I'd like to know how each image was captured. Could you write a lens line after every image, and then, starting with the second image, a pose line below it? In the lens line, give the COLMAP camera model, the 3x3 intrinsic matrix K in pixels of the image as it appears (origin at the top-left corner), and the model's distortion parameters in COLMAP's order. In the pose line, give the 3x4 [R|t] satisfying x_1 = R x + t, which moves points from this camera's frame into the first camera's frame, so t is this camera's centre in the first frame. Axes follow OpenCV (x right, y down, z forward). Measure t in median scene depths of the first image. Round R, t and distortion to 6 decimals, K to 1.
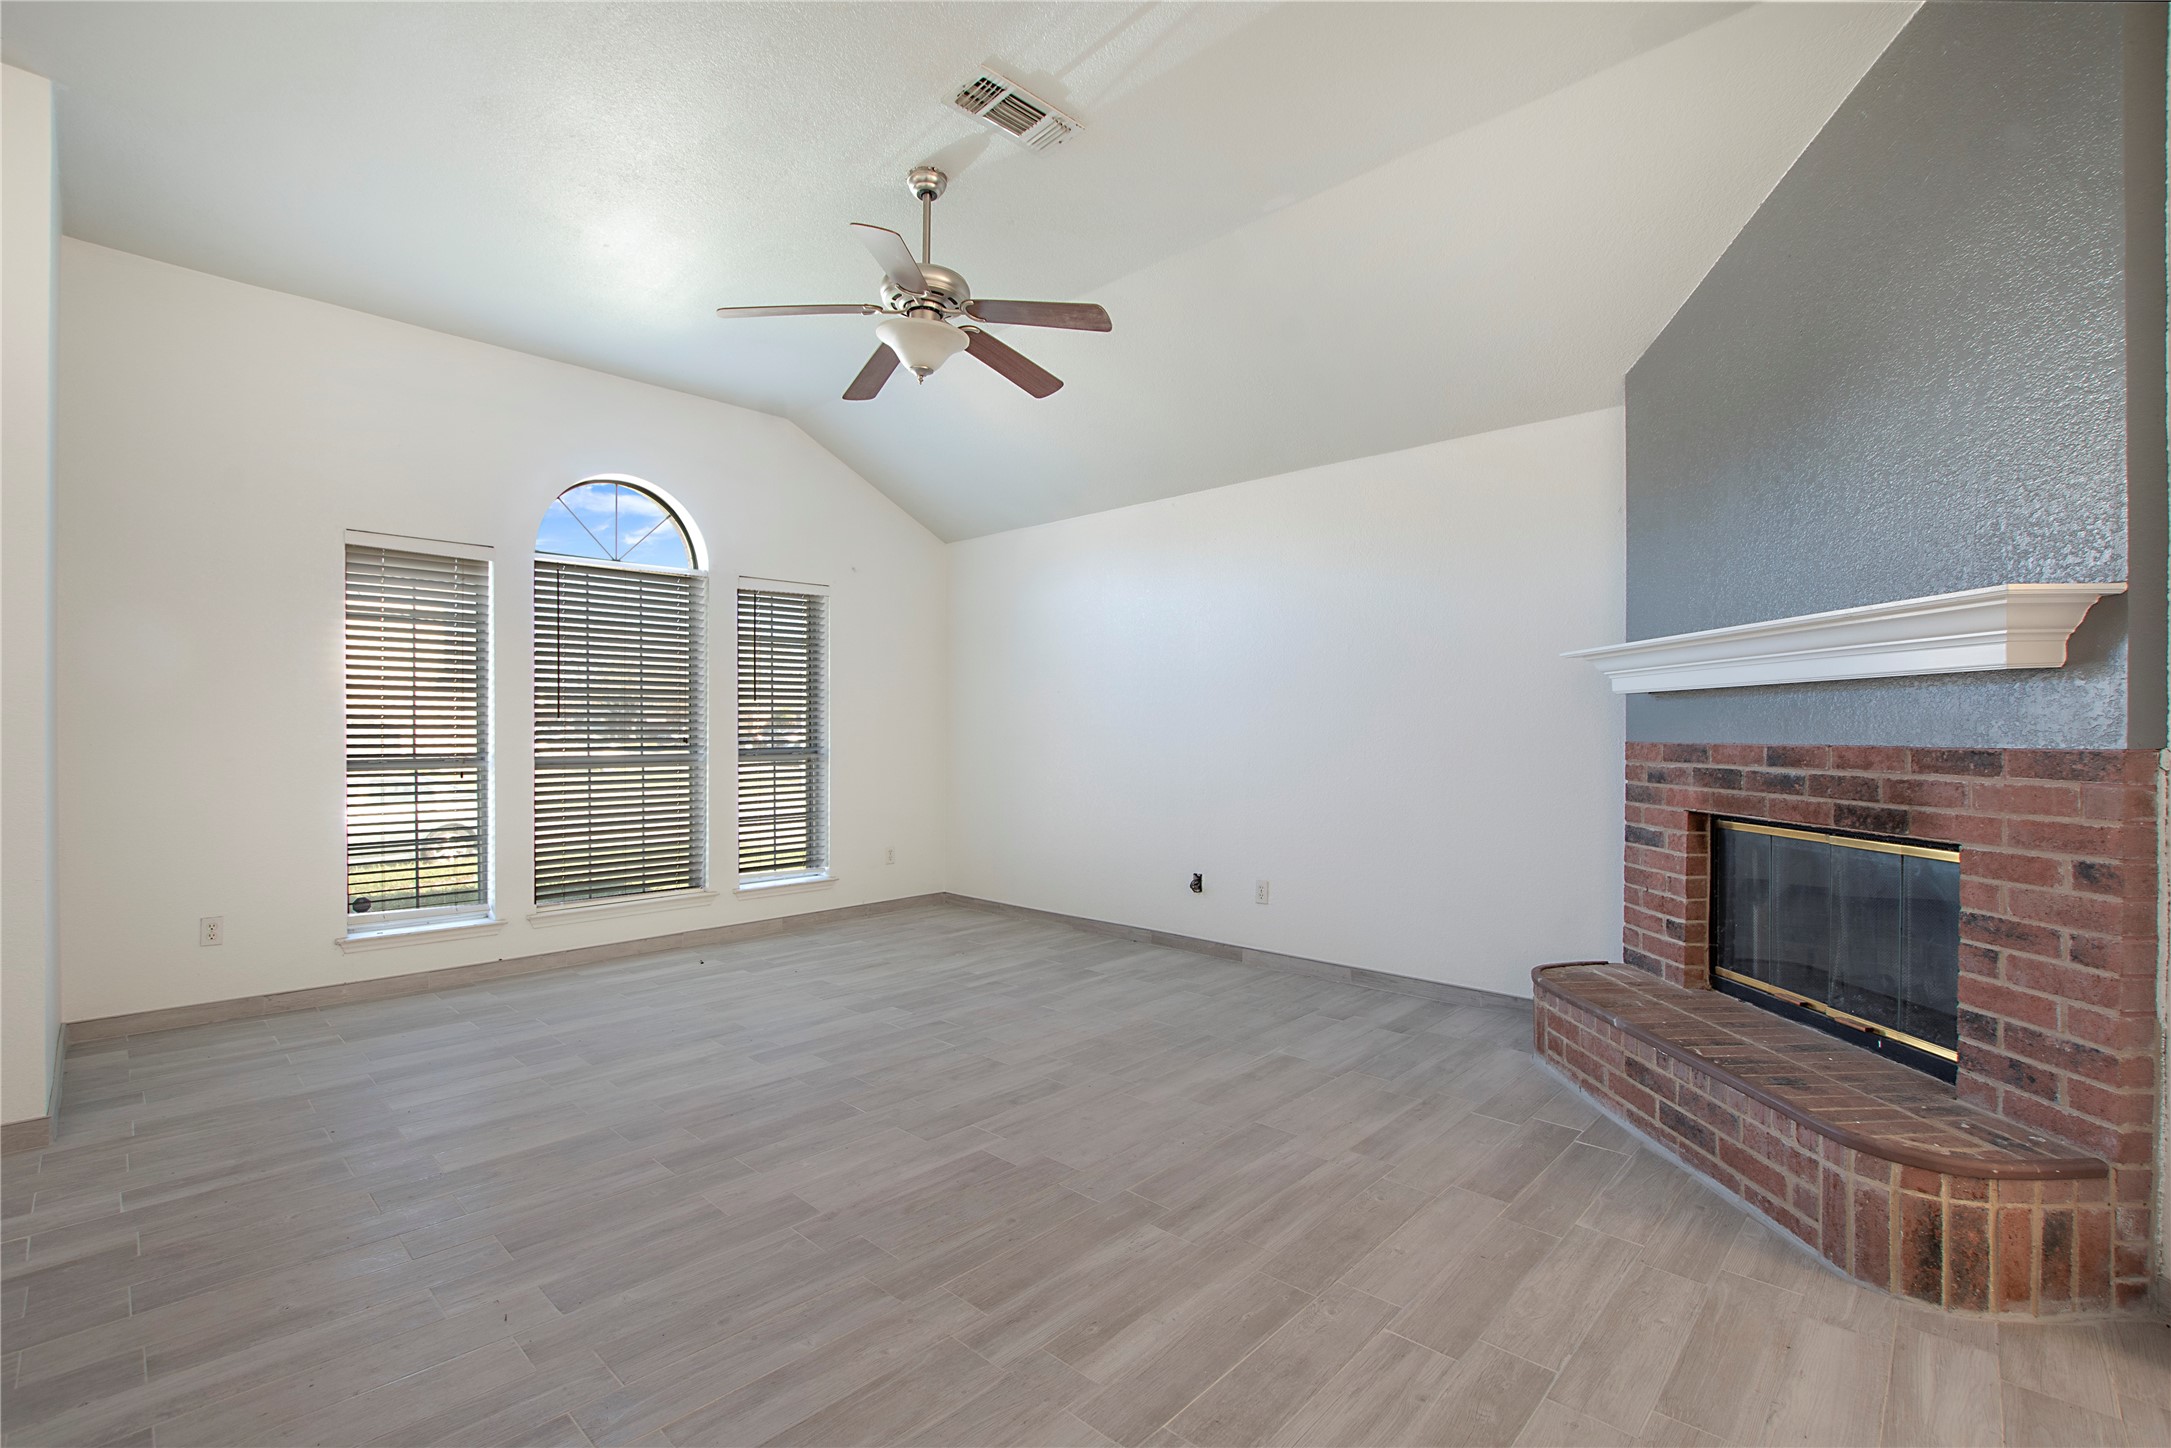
lens RADIAL K [[960.3, 0, 1044.4], [0, 960.3, 723.8], [0, 0, 1]] dist [-0.031410, 0.003079]
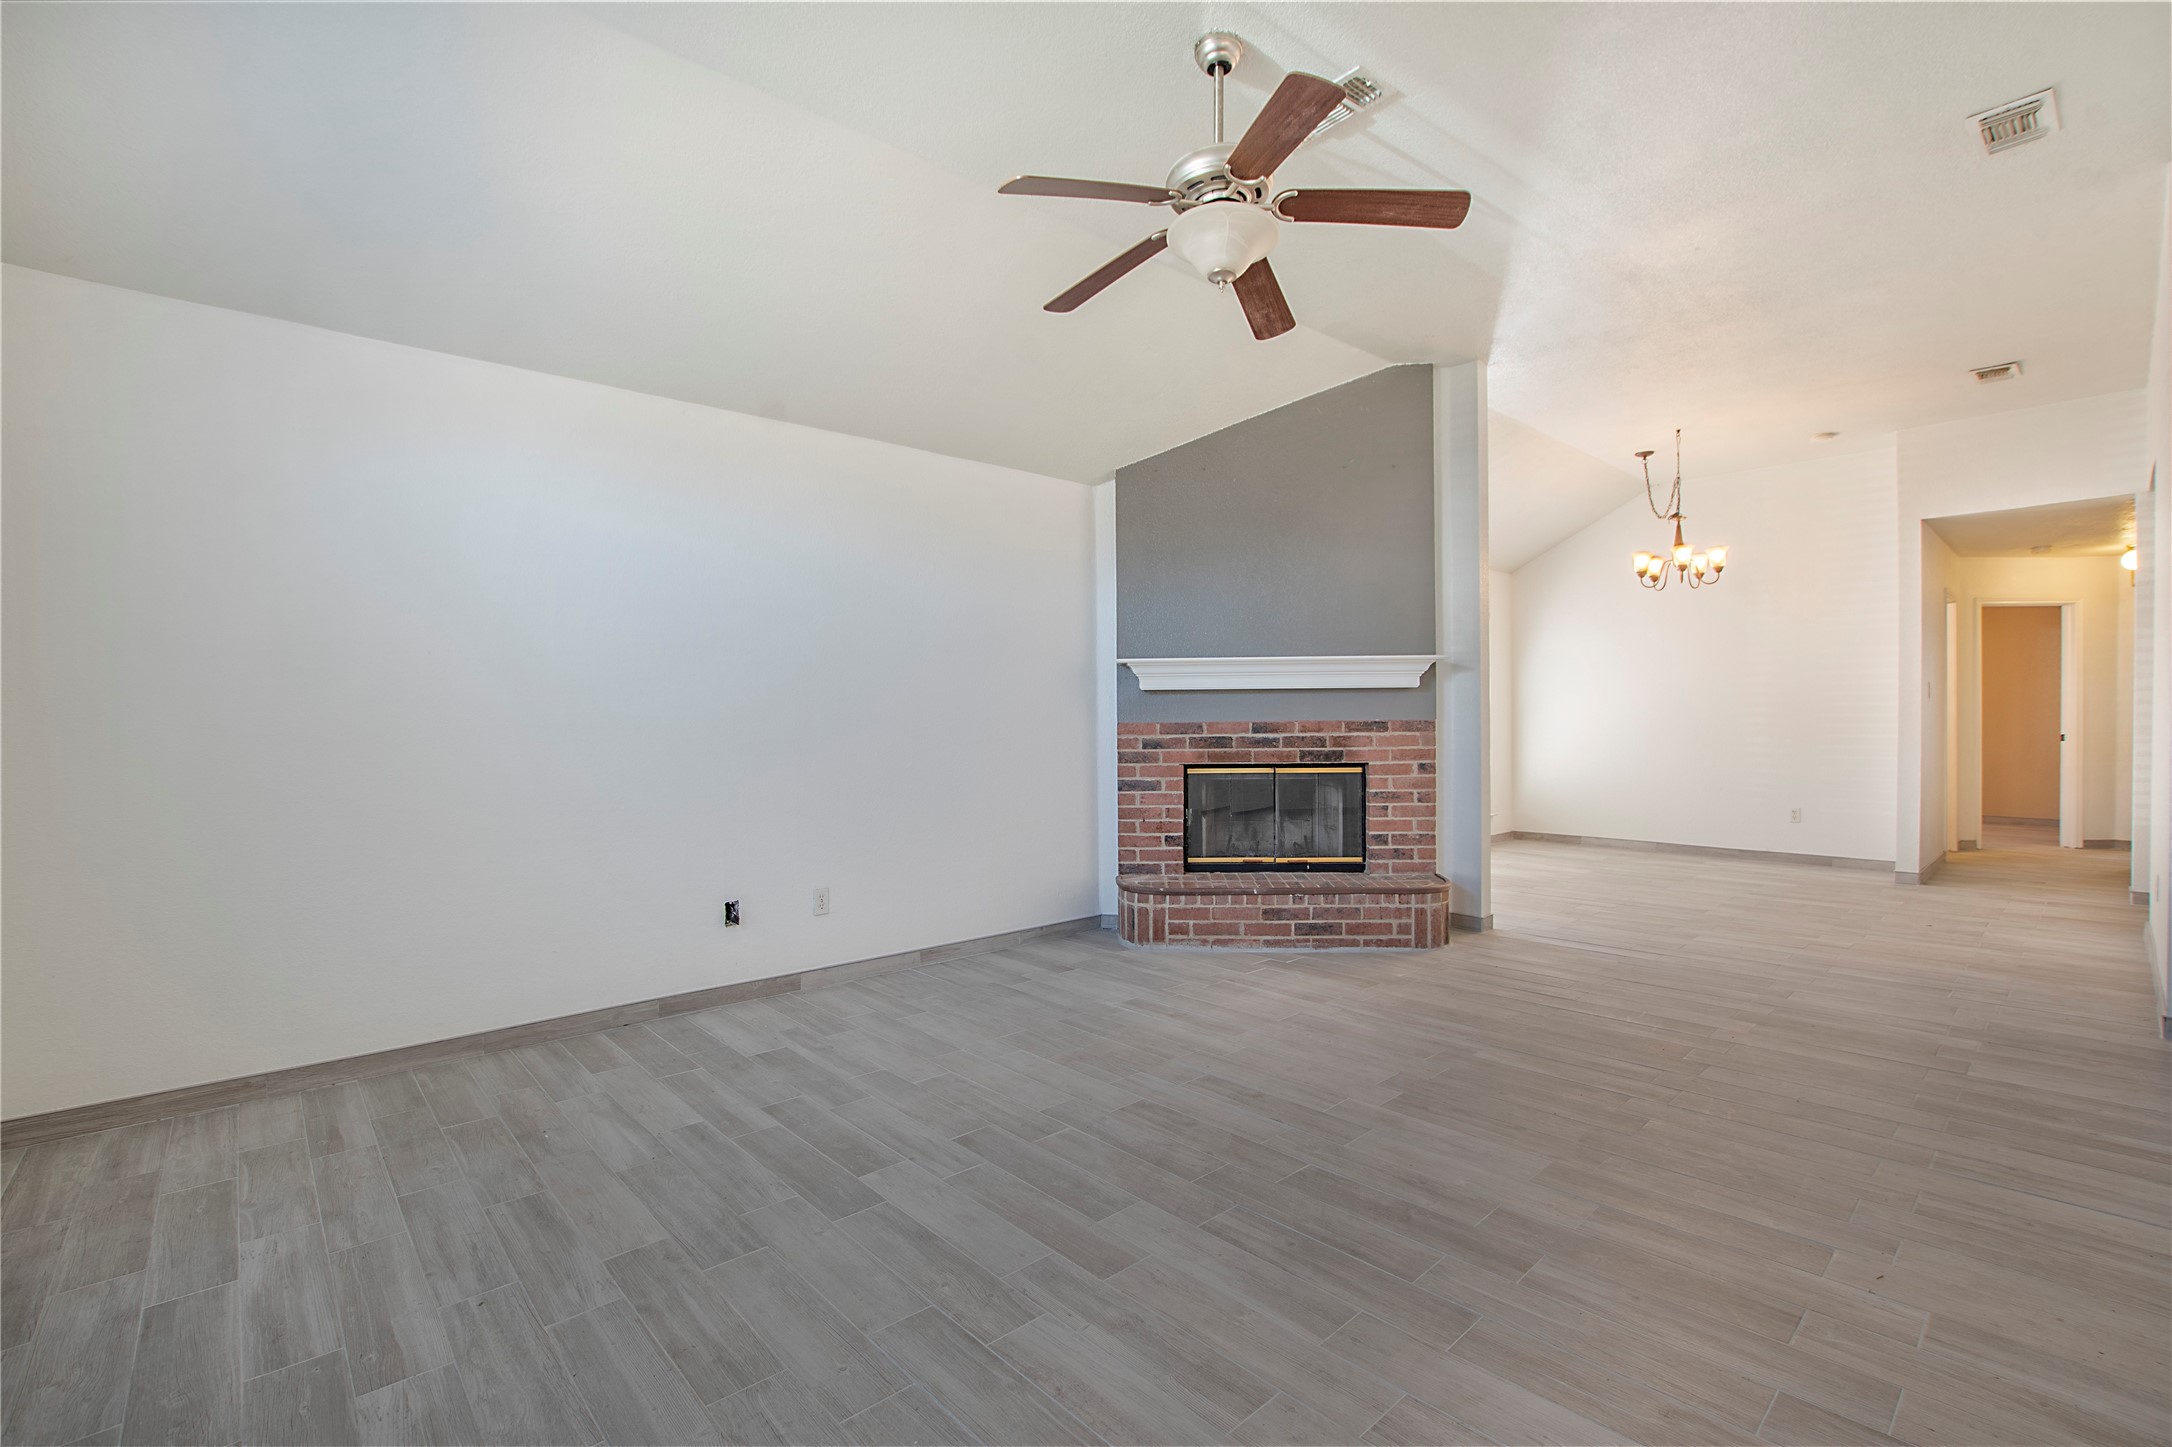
lens RADIAL K [[960.7, 0, 1103.6], [0, 960.7, 722.5], [0, 0, 1]] dist [-0.031410, 0.003079]
pose [[0.049500, -0.003964, 0.998766, -1.139645], [0.002827, 0.999989, 0.003828, 0.017141], [-0.998770, 0.002634, 0.049510, 1.259683]]
